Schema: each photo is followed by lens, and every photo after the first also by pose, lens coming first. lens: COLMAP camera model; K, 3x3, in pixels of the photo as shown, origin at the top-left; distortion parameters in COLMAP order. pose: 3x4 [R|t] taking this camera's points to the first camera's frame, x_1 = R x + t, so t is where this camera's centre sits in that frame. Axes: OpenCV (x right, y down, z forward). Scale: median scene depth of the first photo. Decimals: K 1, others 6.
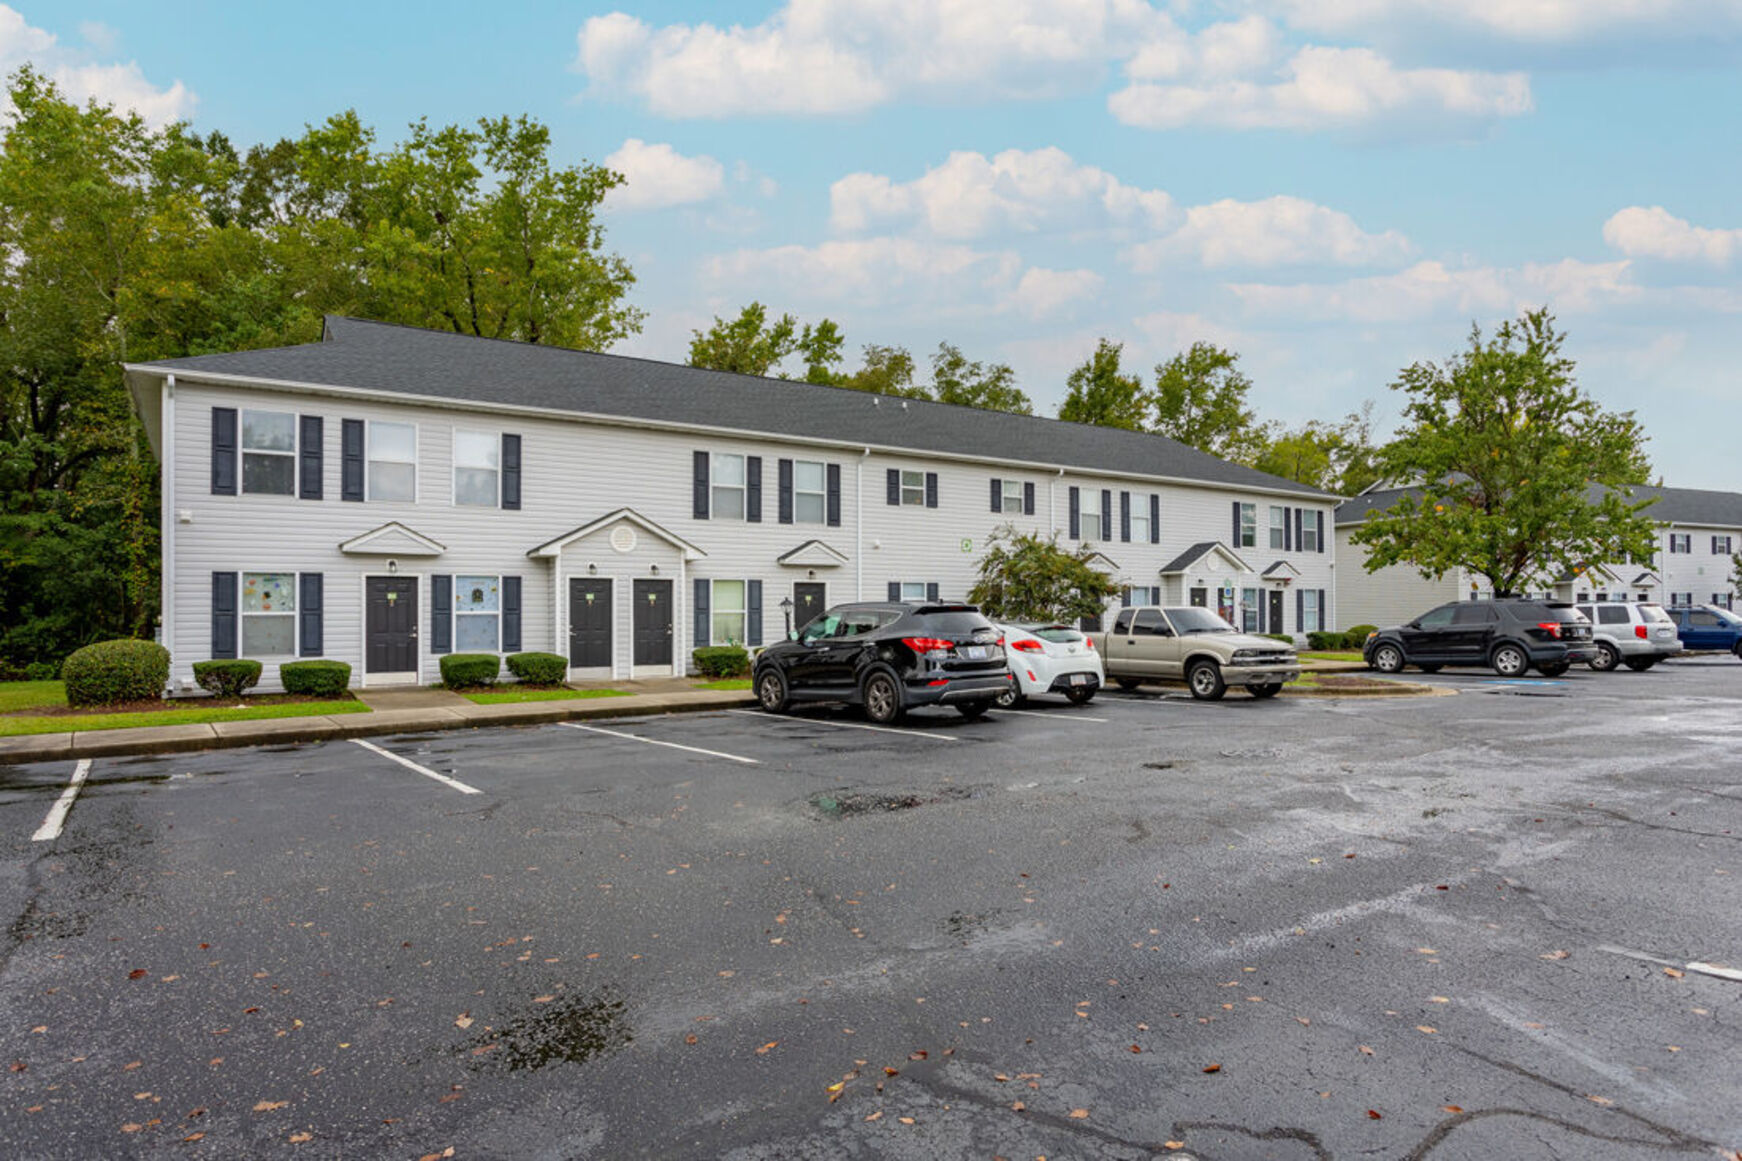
lens RADIAL K [[1156.4, 0, 702.3], [0, 1156.4, 608.5], [0, 0, 1]] dist [-0.028907, 0.000009]
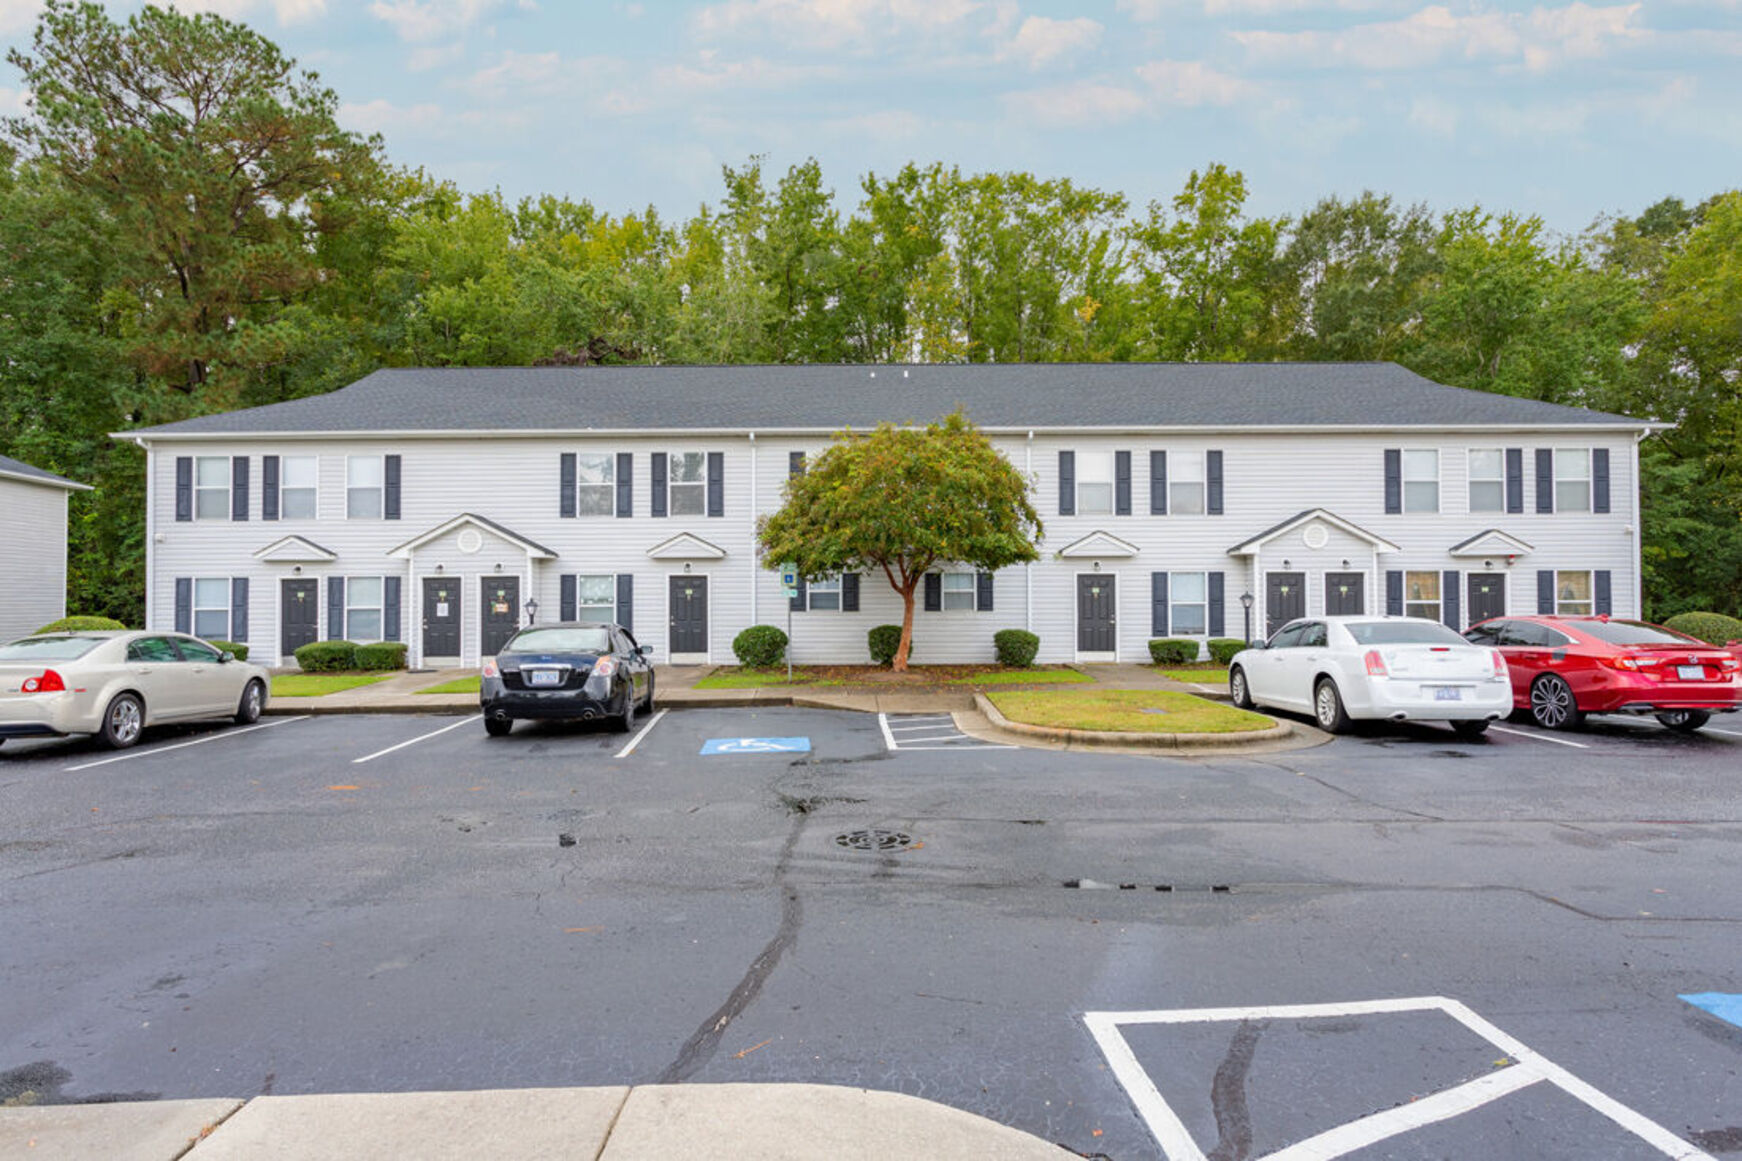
lens RADIAL K [[906.3, 0, 834.7], [0, 906.3, 614.9], [0, 0, 1]] dist [-0.016160, 0.001071]
pose [[0.818908, 0.004763, -0.573905, 0.644883], [0.004473, 0.999882, 0.014681, -0.000647], [0.573907, -0.014589, 0.818790, 0.448070]]
